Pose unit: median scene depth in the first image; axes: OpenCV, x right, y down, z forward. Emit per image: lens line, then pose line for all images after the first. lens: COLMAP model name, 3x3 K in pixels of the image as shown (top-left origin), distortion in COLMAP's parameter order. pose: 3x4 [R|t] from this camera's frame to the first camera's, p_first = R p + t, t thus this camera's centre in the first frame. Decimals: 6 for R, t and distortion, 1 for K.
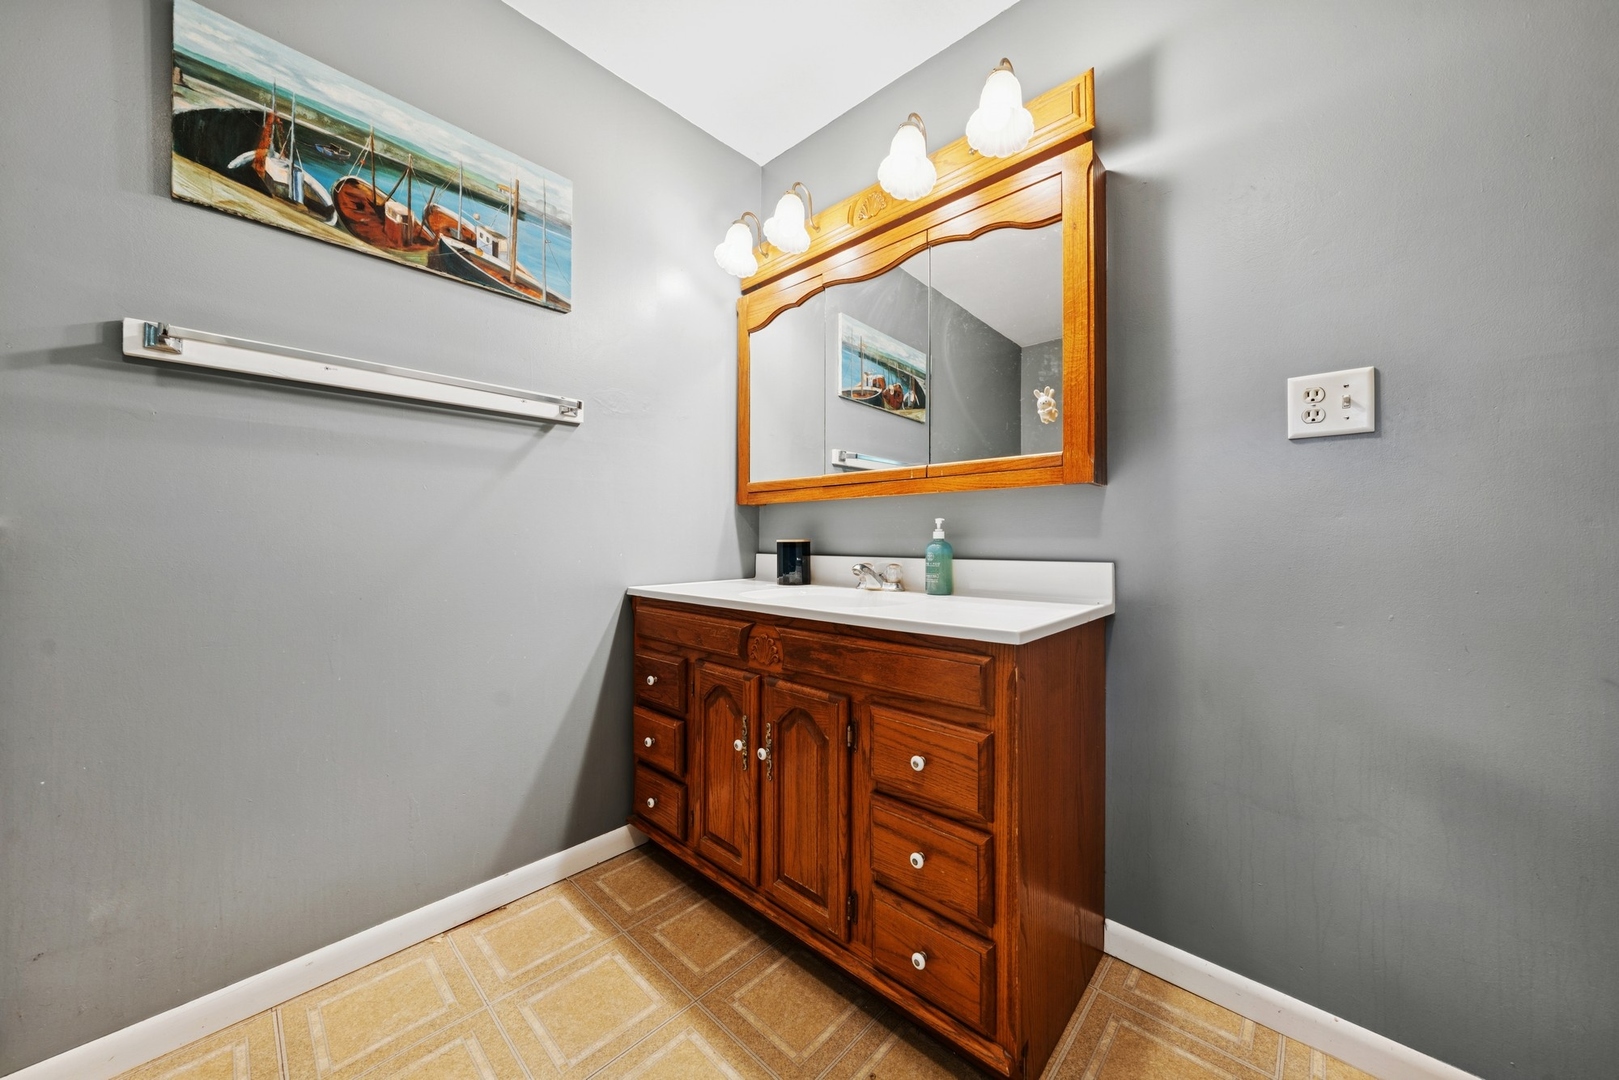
lens RADIAL K [[565.9, 0, 806.8], [0, 565.9, 532.0], [0, 0, 1]] dist [-0.003189, 0.000111]
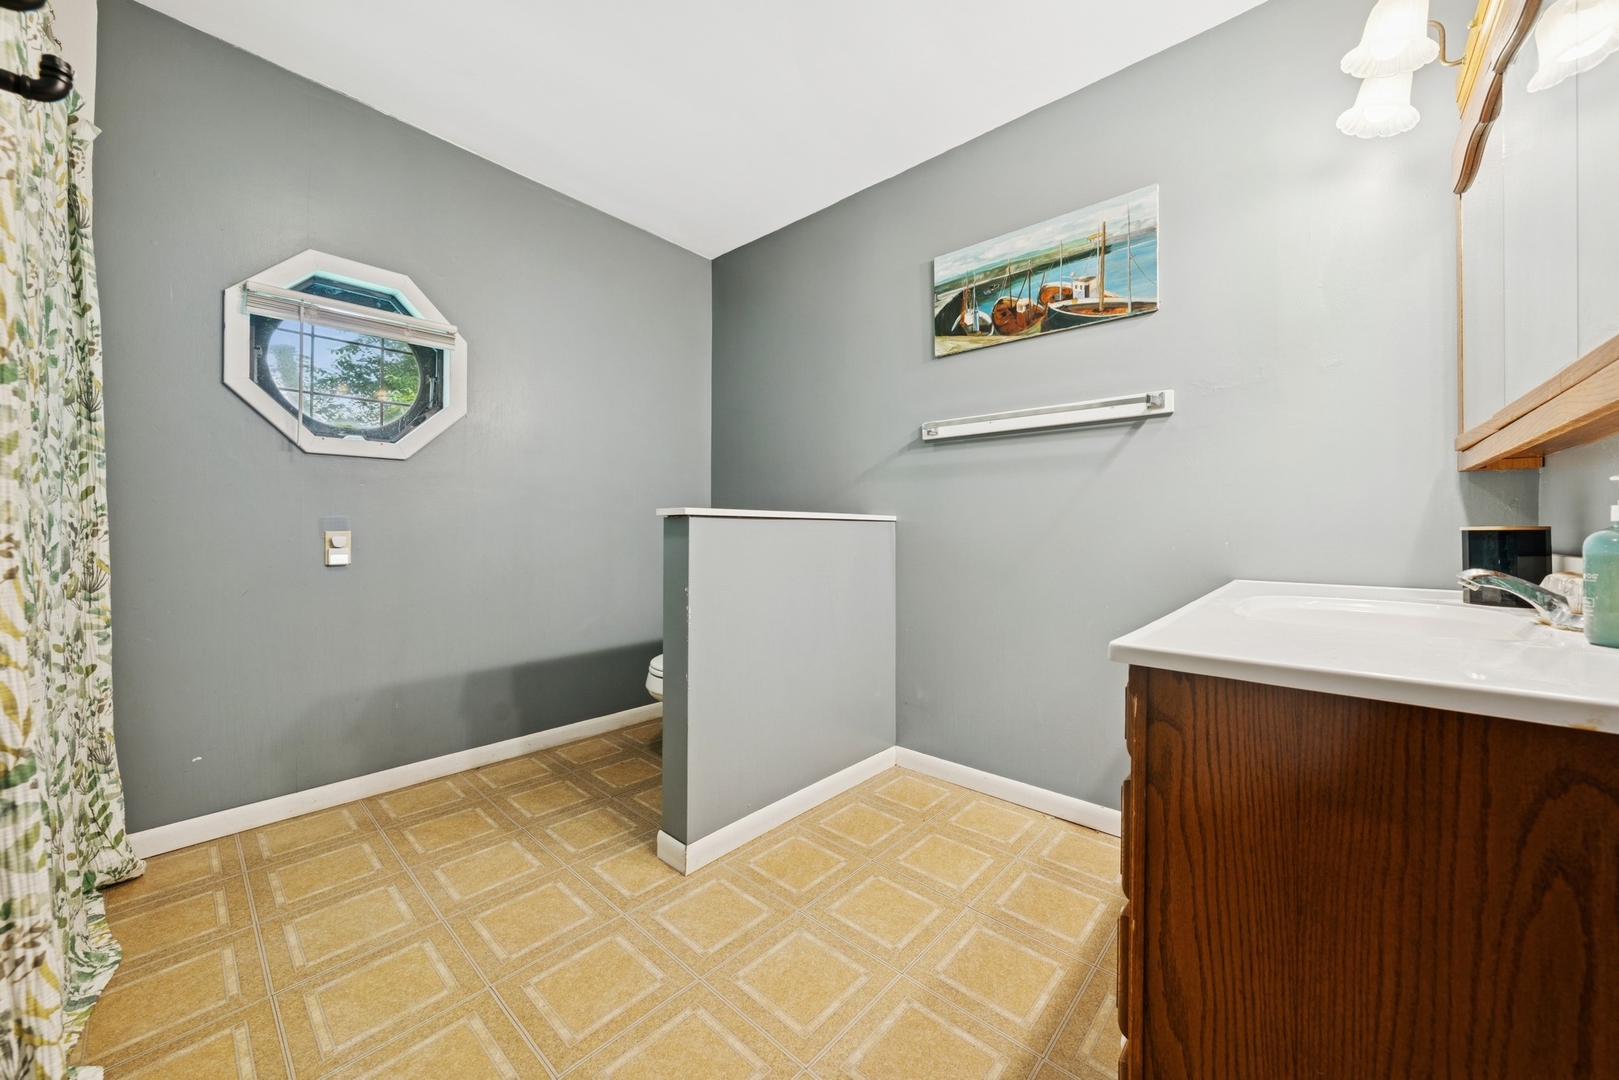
lens RADIAL K [[565.9, 0, 808.9], [0, 565.9, 529.9], [0, 0, 1]] dist [-0.003189, 0.000111]
pose [[0.028465, -0.002688, -0.999591, 0.761046], [0.004462, 0.999987, -0.002562, 0.023708], [0.999585, -0.004387, 0.028477, 0.407948]]
